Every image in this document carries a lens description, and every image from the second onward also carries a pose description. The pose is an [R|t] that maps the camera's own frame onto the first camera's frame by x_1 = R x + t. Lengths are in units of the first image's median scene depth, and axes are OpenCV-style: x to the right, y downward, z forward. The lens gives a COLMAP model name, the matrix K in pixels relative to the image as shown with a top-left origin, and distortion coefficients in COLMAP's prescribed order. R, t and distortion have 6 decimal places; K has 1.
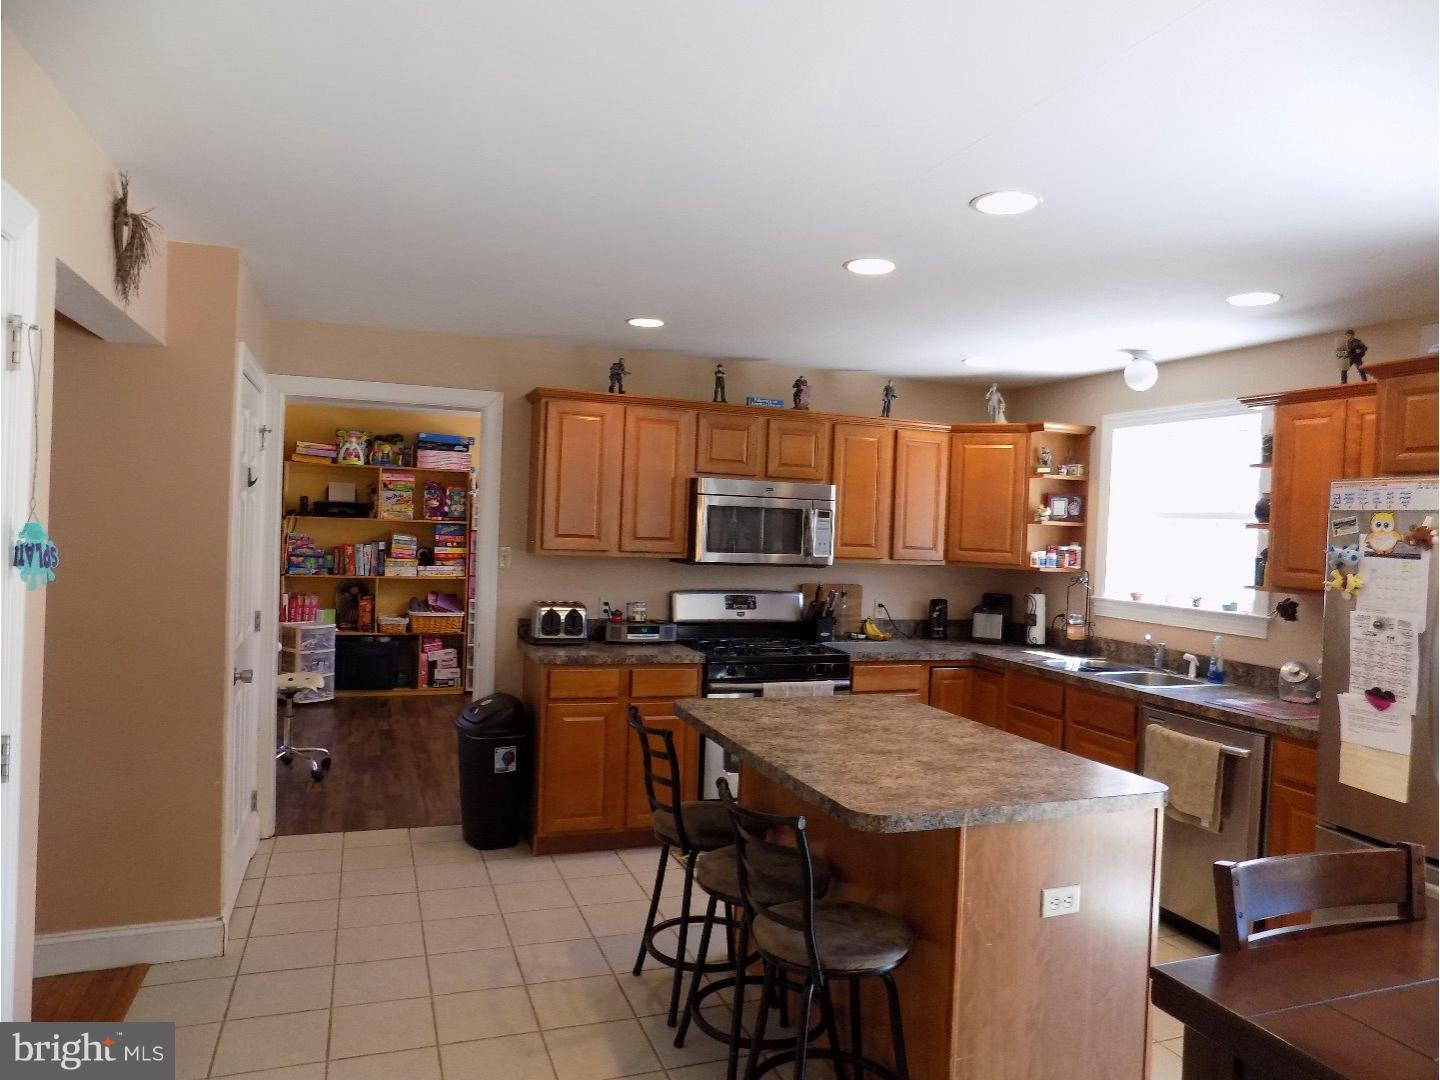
lens RADIAL K [[971.0, 0, 722.5], [0, 971.0, 539.8], [0, 0, 1]] dist [-0.064148, 0.052793]
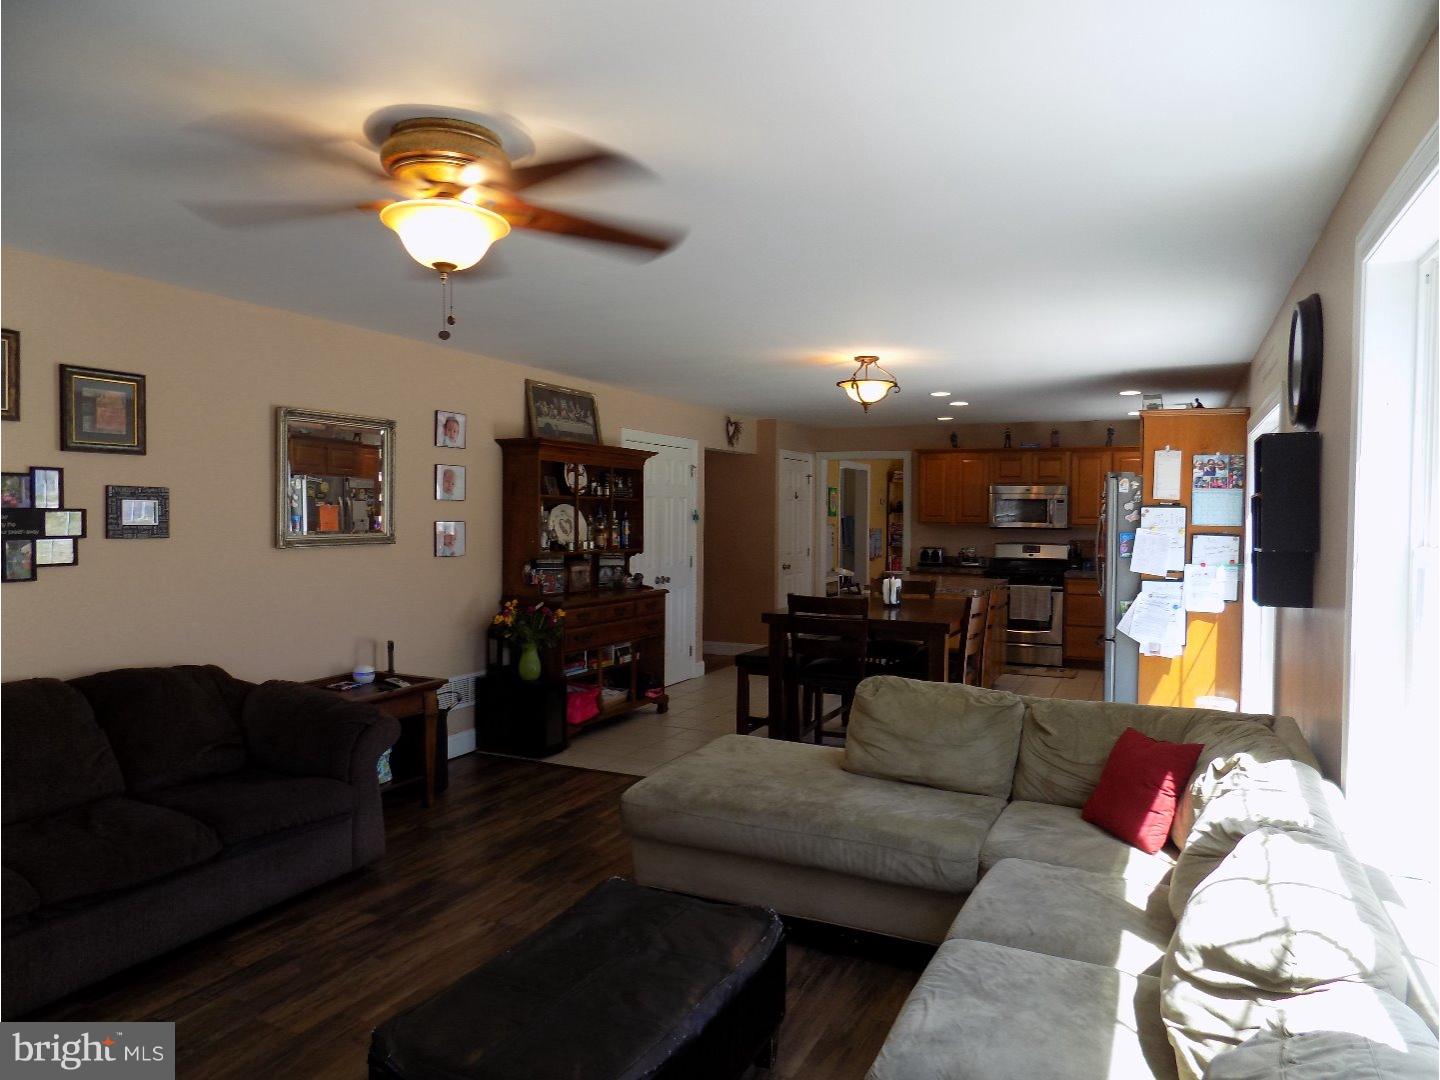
lens RADIAL K [[971.0, 0, 731.9], [0, 971.0, 541.7], [0, 0, 1]] dist [-0.064148, 0.052793]
pose [[0.706459, -0.011549, -0.707659, 1.047933], [0.006970, 0.999932, -0.009360, 0.070668], [0.707719, 0.001680, 0.706492, -0.841226]]
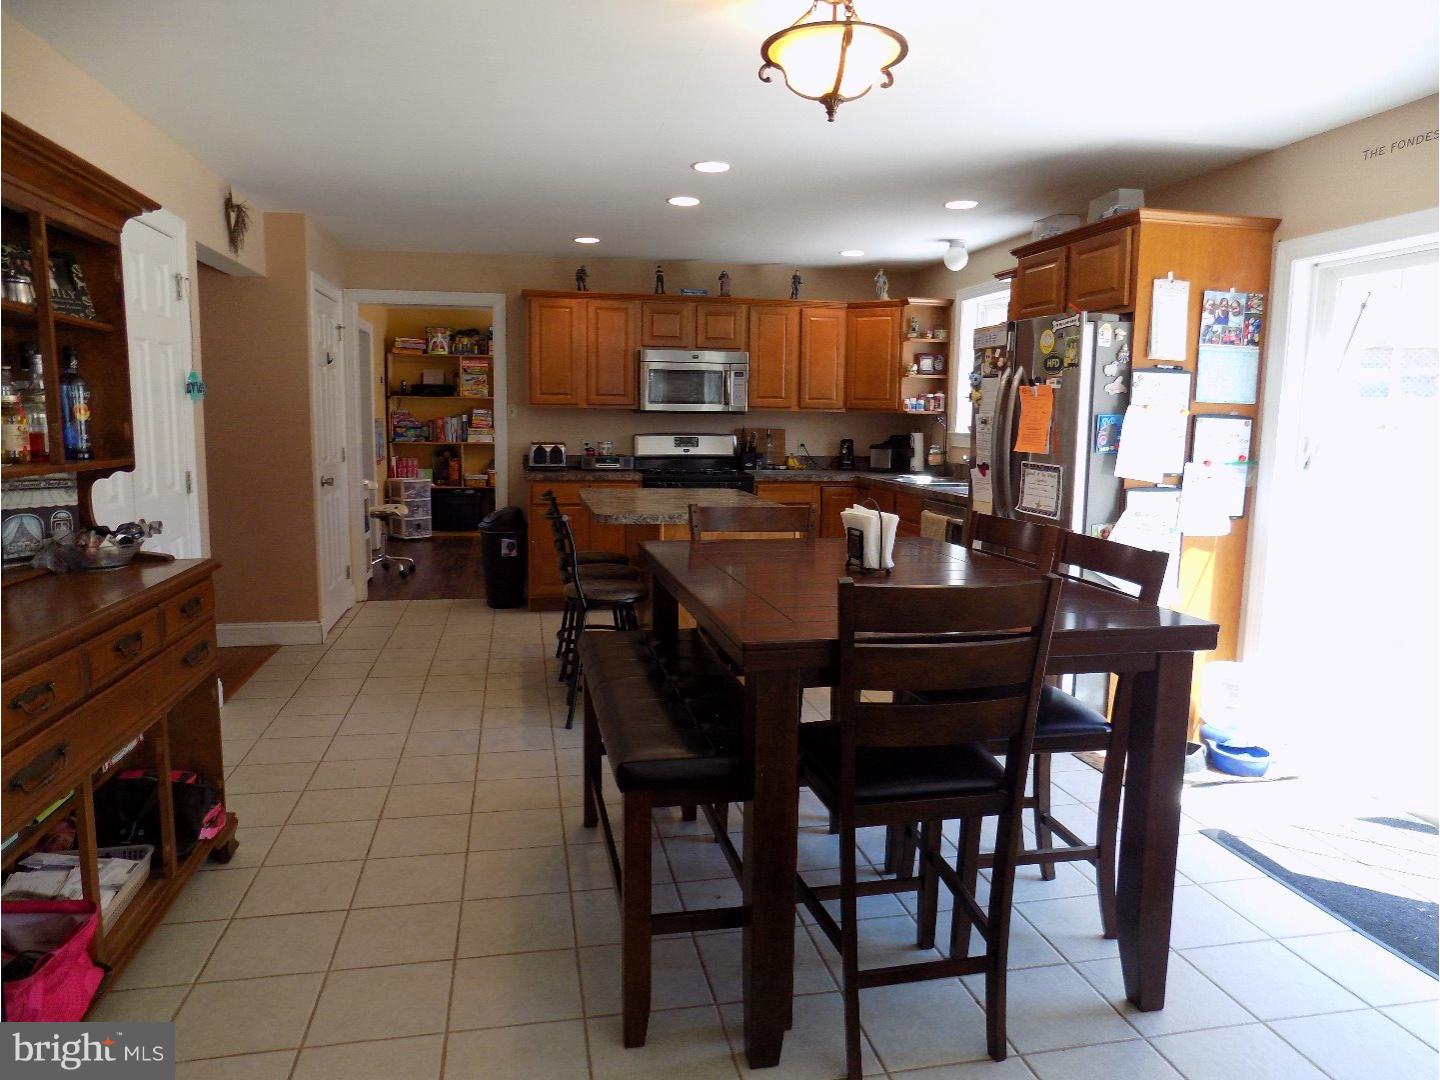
lens RADIAL K [[971.0, 0, 720.9], [0, 971.0, 529.8], [0, 0, 1]] dist [-0.064148, 0.052793]
pose [[0.988414, -0.007597, -0.151595, 0.300325], [0.022754, 0.994877, 0.098499, 0.059784], [0.150070, -0.100807, 0.983523, -0.377721]]
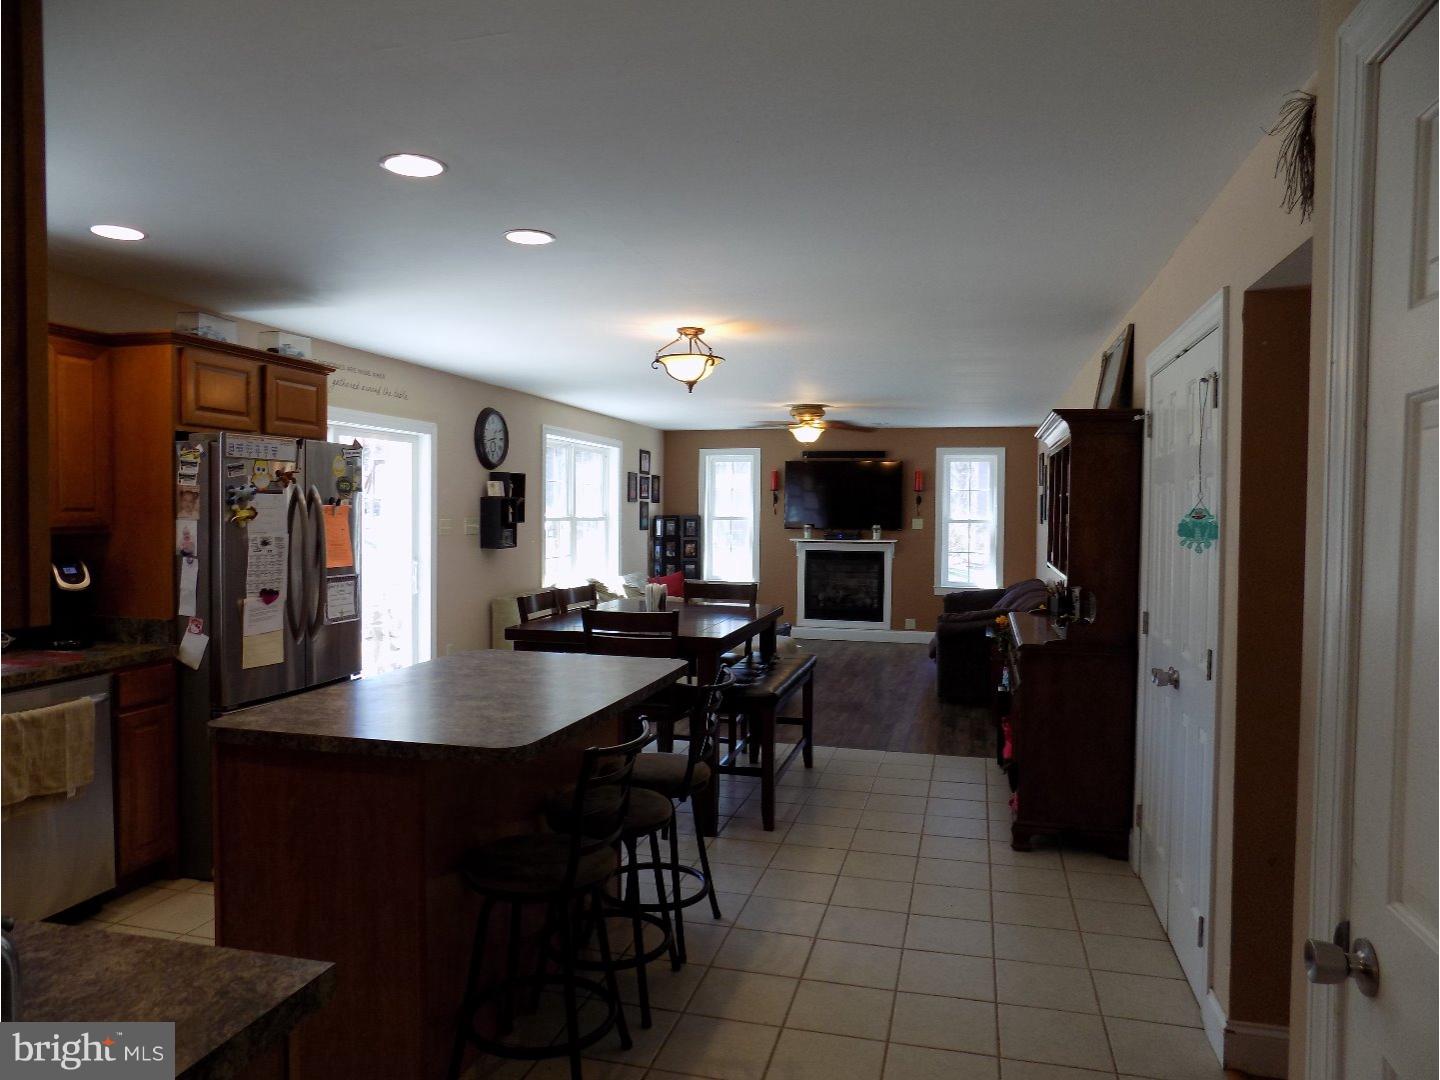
lens RADIAL K [[971.0, 0, 734.6], [0, 971.0, 546.3], [0, 0, 1]] dist [-0.064148, 0.052793]
pose [[-0.825401, -0.067629, 0.560482, -0.385426], [-0.030726, 0.996709, 0.075017, -0.017916], [-0.563711, 0.044698, -0.824762, 1.054032]]
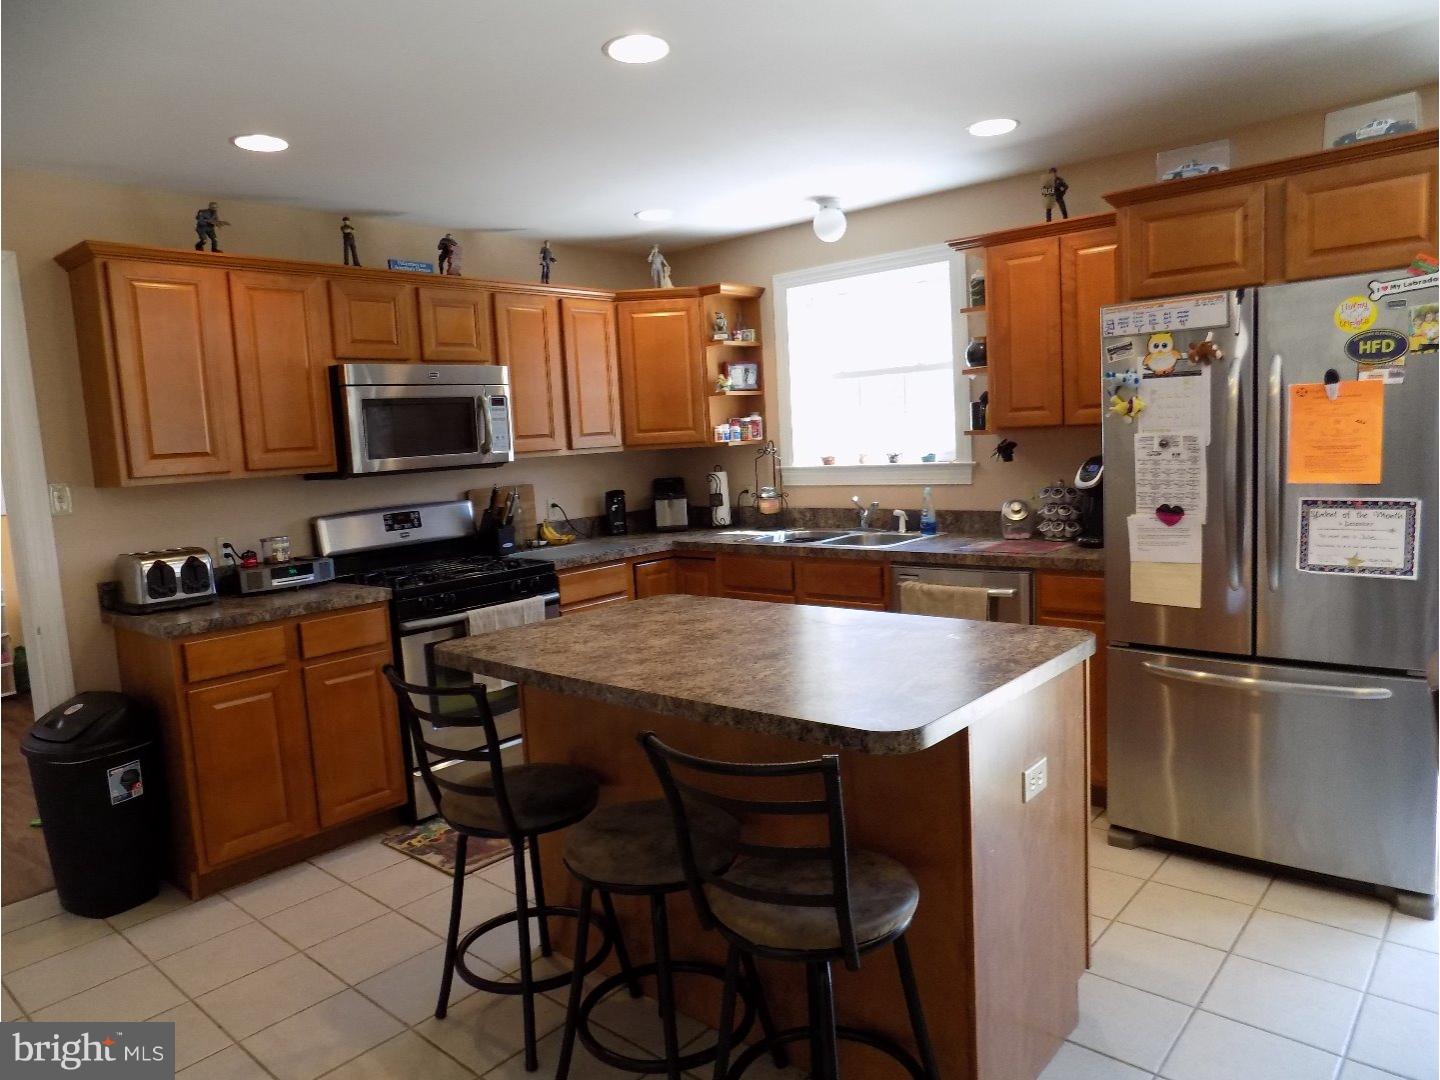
lens RADIAL K [[971.0, 0, 726.8], [0, 971.0, 535.5], [0, 0, 1]] dist [-0.064148, 0.052793]
pose [[0.874835, -0.137548, 0.464483, -0.132619], [0.097400, 0.989205, 0.109486, 0.016729], [-0.474528, -0.050542, 0.878788, 0.183937]]
